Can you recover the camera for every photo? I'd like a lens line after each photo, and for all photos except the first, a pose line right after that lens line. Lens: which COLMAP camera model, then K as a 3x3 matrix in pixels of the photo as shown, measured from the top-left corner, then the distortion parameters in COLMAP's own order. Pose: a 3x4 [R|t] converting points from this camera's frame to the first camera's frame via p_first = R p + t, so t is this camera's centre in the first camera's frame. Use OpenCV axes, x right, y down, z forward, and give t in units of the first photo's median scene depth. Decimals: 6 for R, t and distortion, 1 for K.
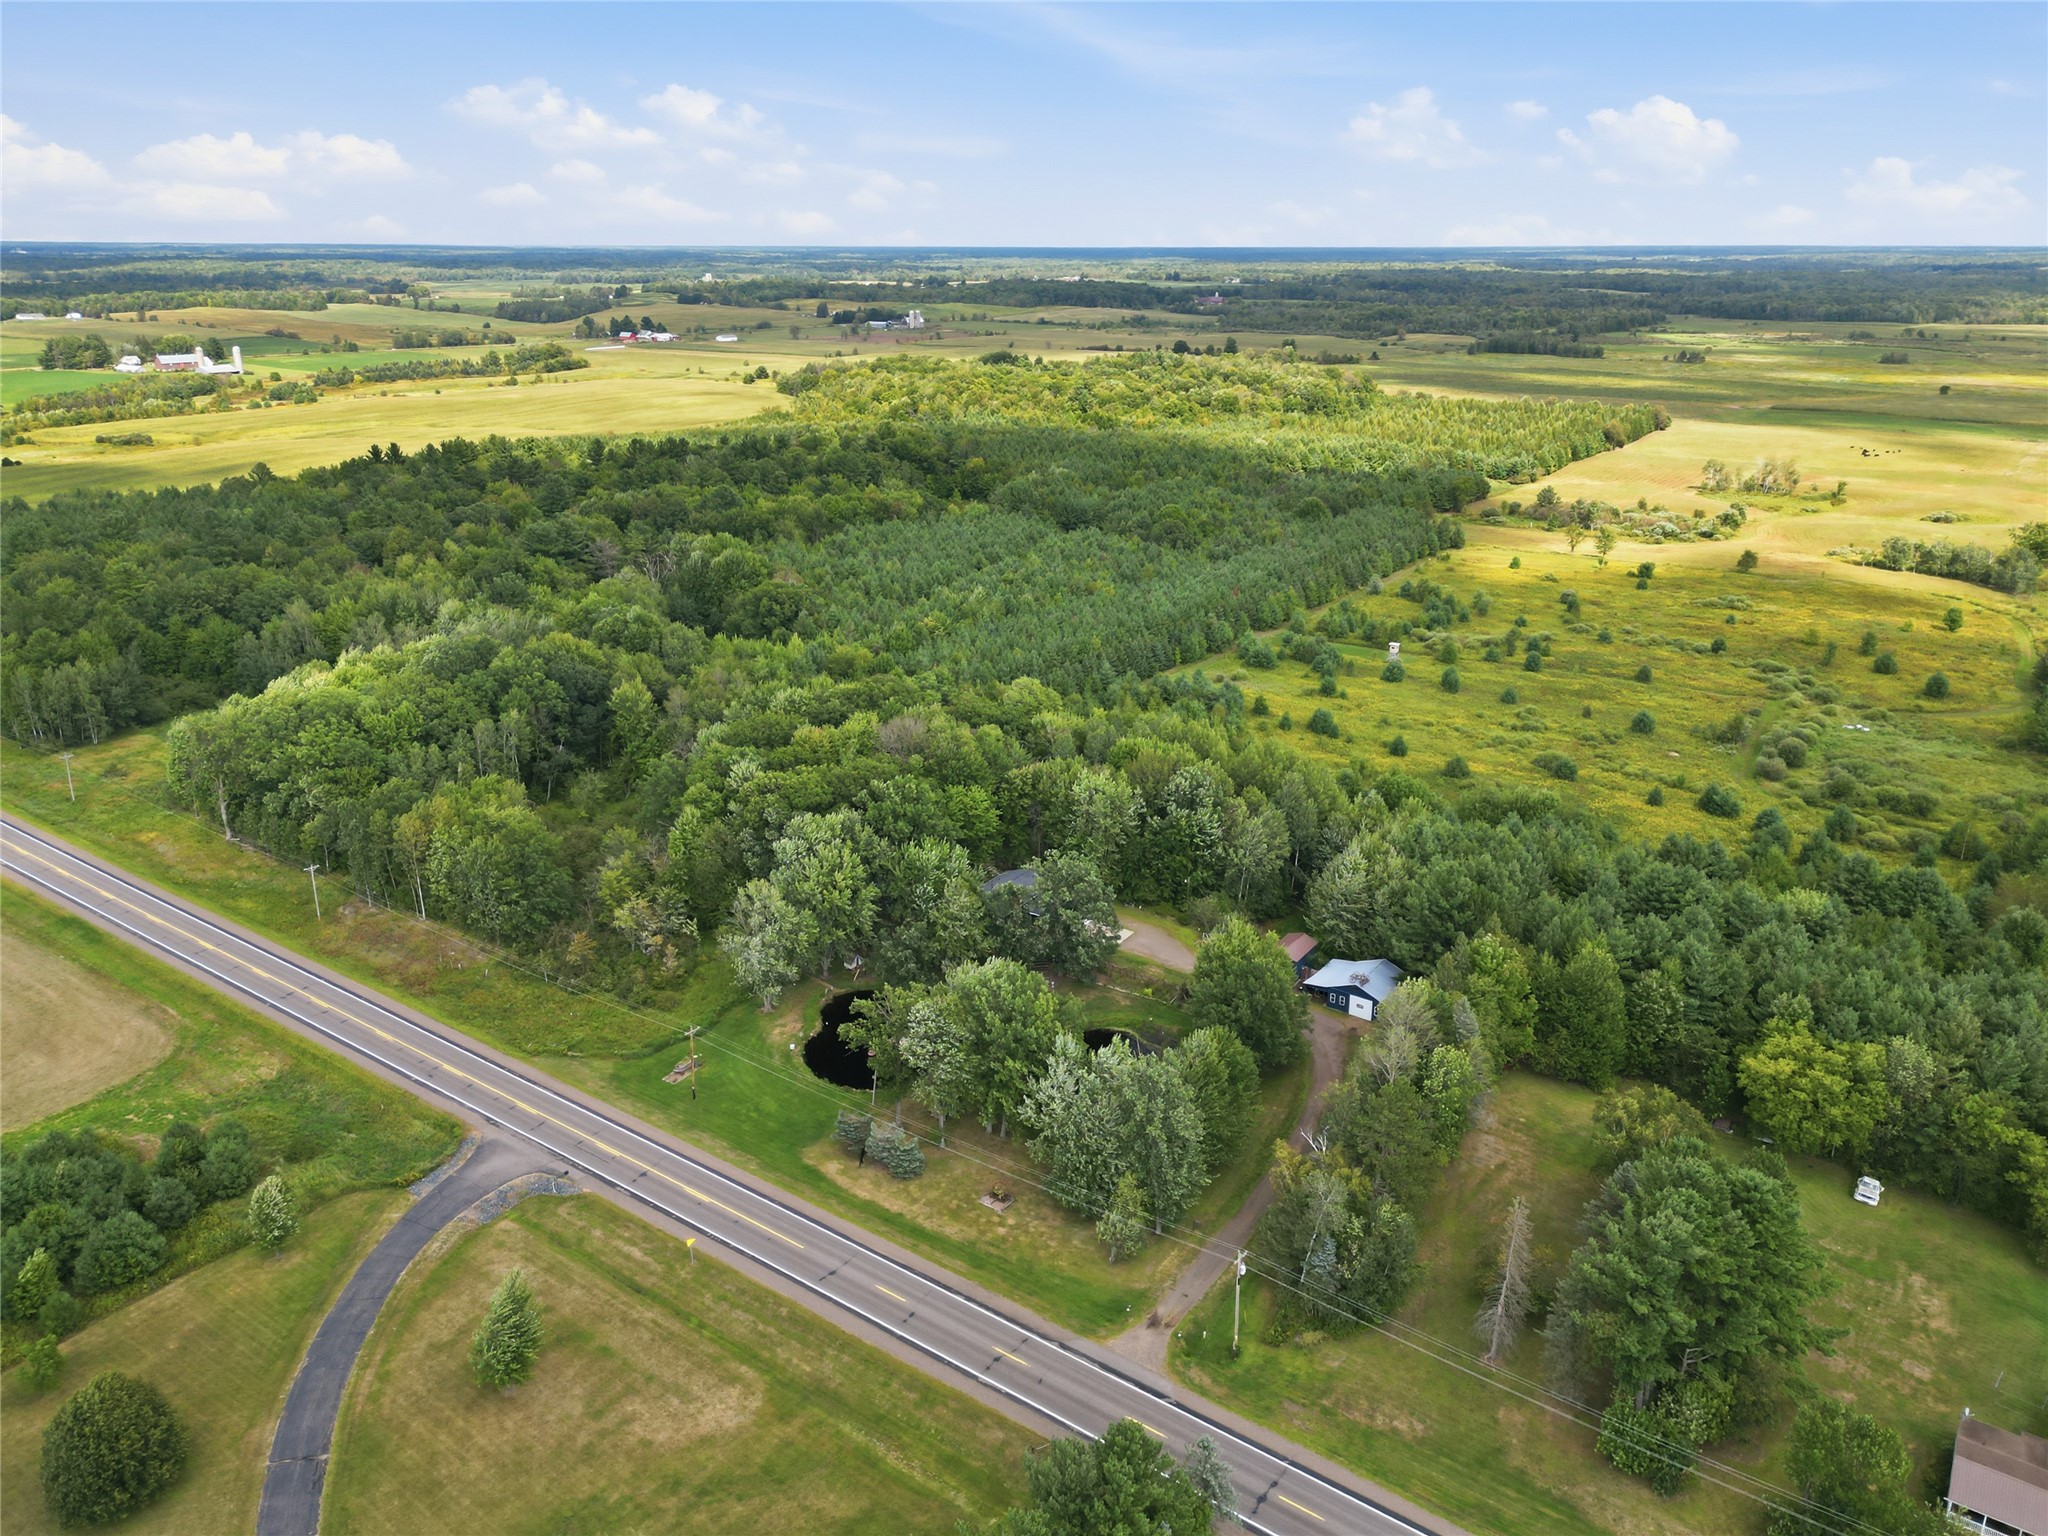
lens RADIAL K [[1460.4, 0, 1016.6], [0, 1460.4, 765.6], [0, 0, 1]] dist [0.099202, -0.104262]
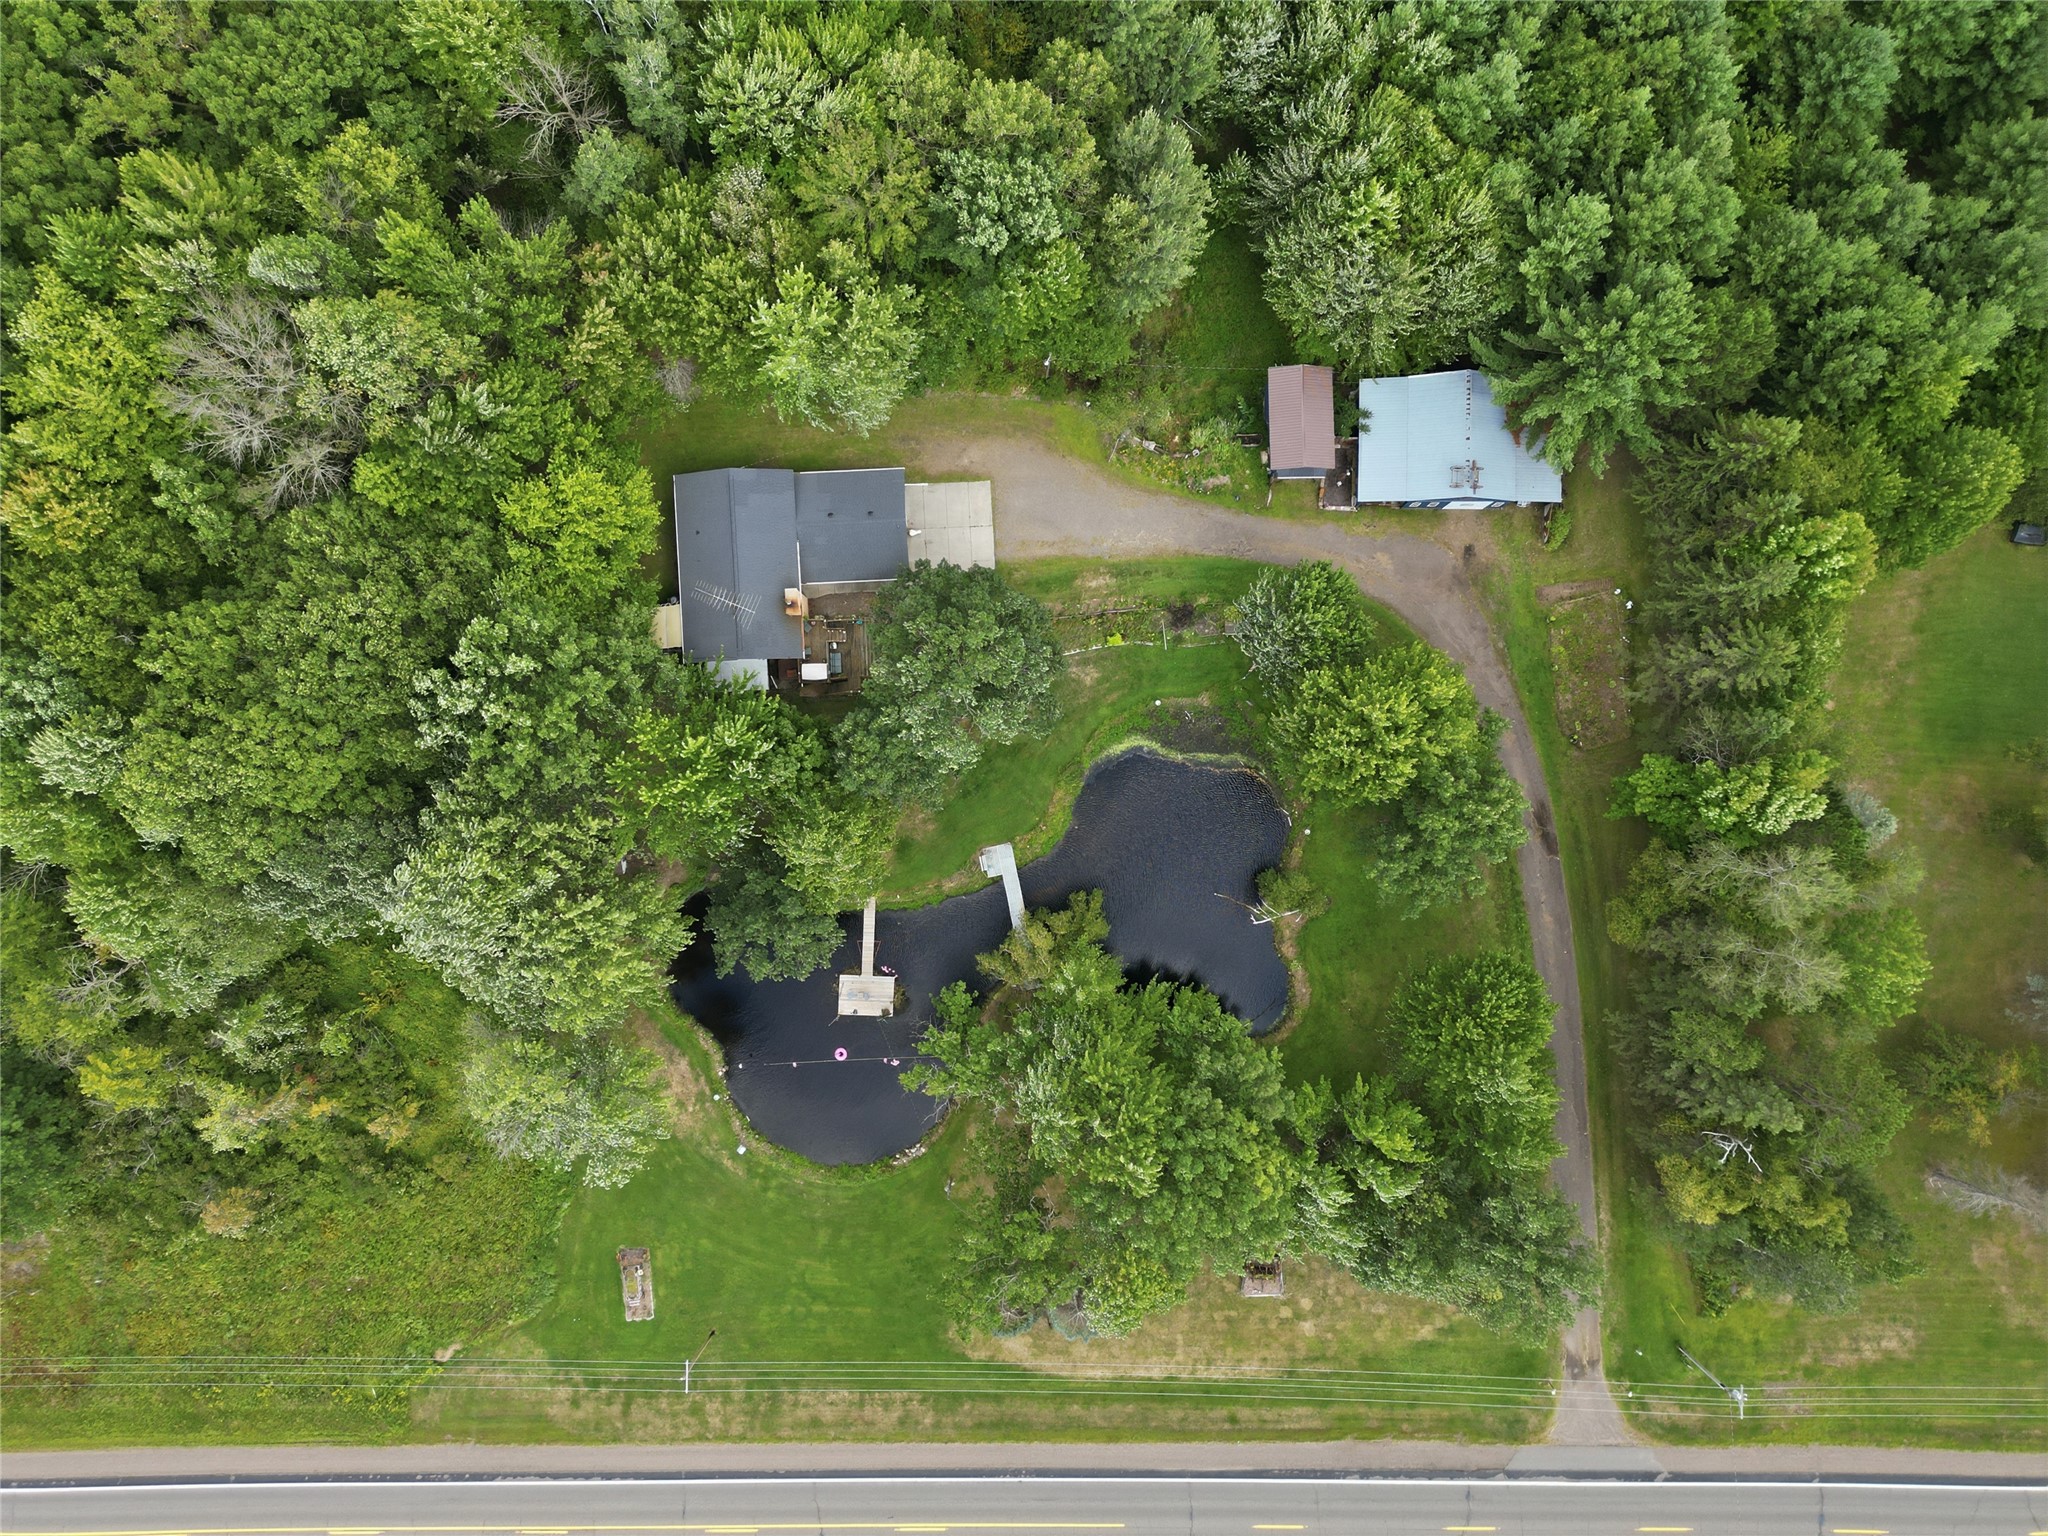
lens RADIAL K [[1460.4, 0, 1016.6], [0, 1460.4, 765.6], [0, 0, 1]] dist [0.099202, -0.104262]
pose [[0.804714, -0.593642, -0.004957, 0.040186], [0.214387, 0.282807, 0.934911, -0.454251], [-0.553600, -0.753399, 0.354848, 0.959014]]
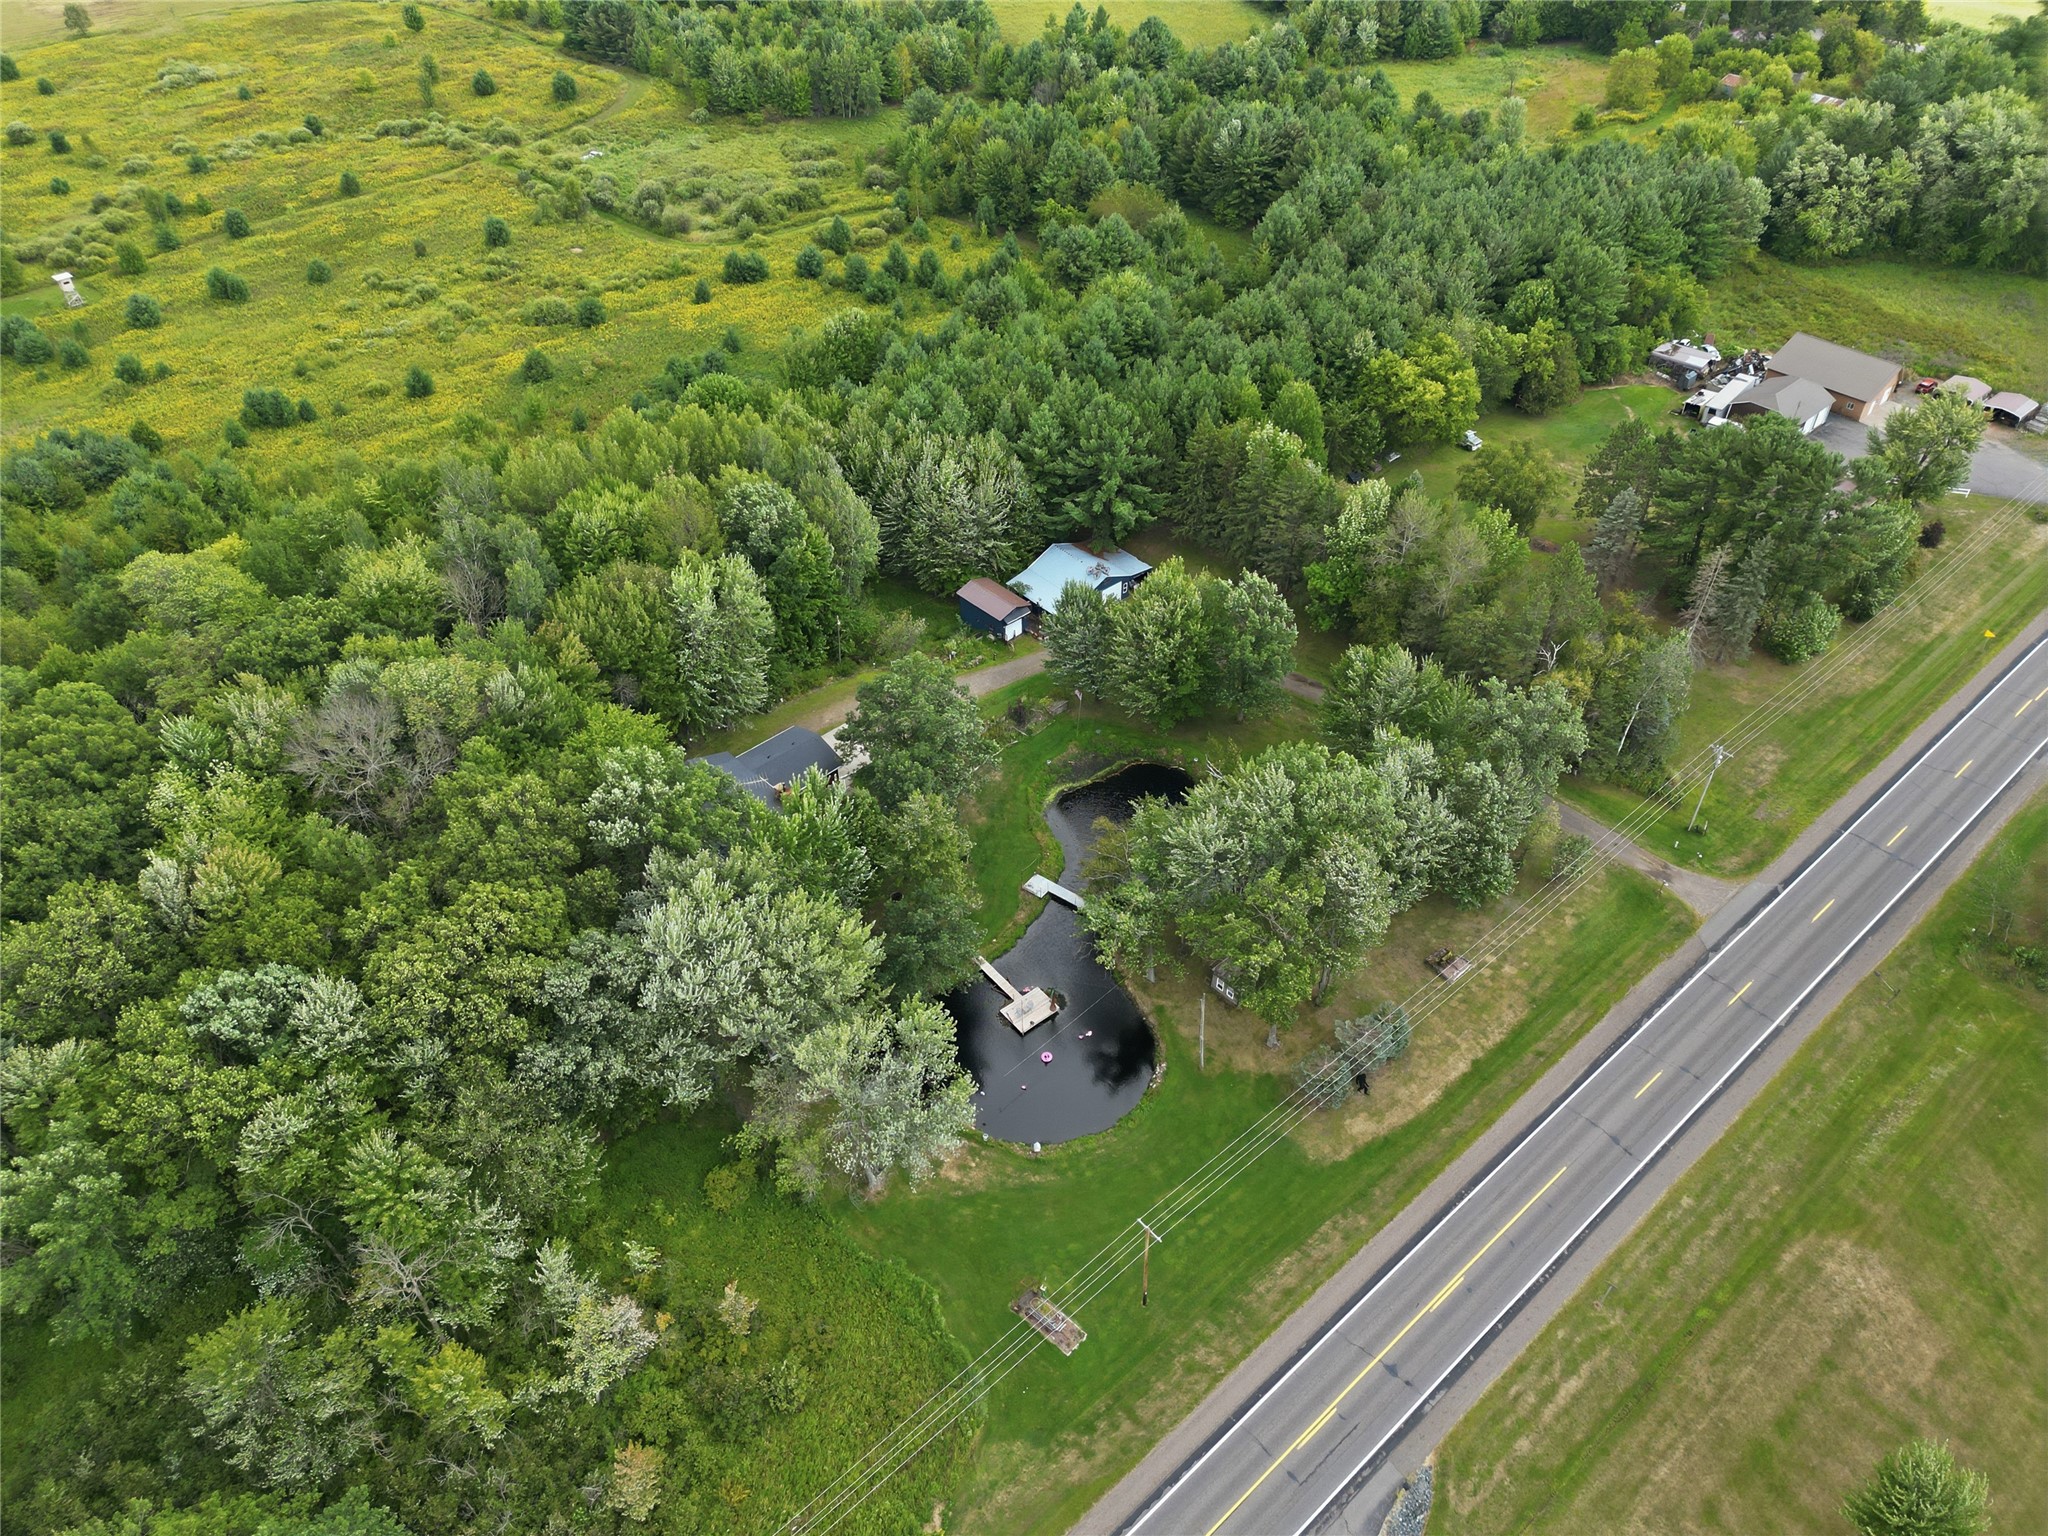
lens RADIAL K [[1460.4, 0, 1016.6], [0, 1460.4, 765.6], [0, 0, 1]] dist [0.099202, -0.104262]
pose [[0.217837, -0.641602, 0.735455, -0.576752], [0.333895, 0.757073, 0.561564, -0.319320], [-0.917094, 0.123235, 0.379147, 0.860304]]
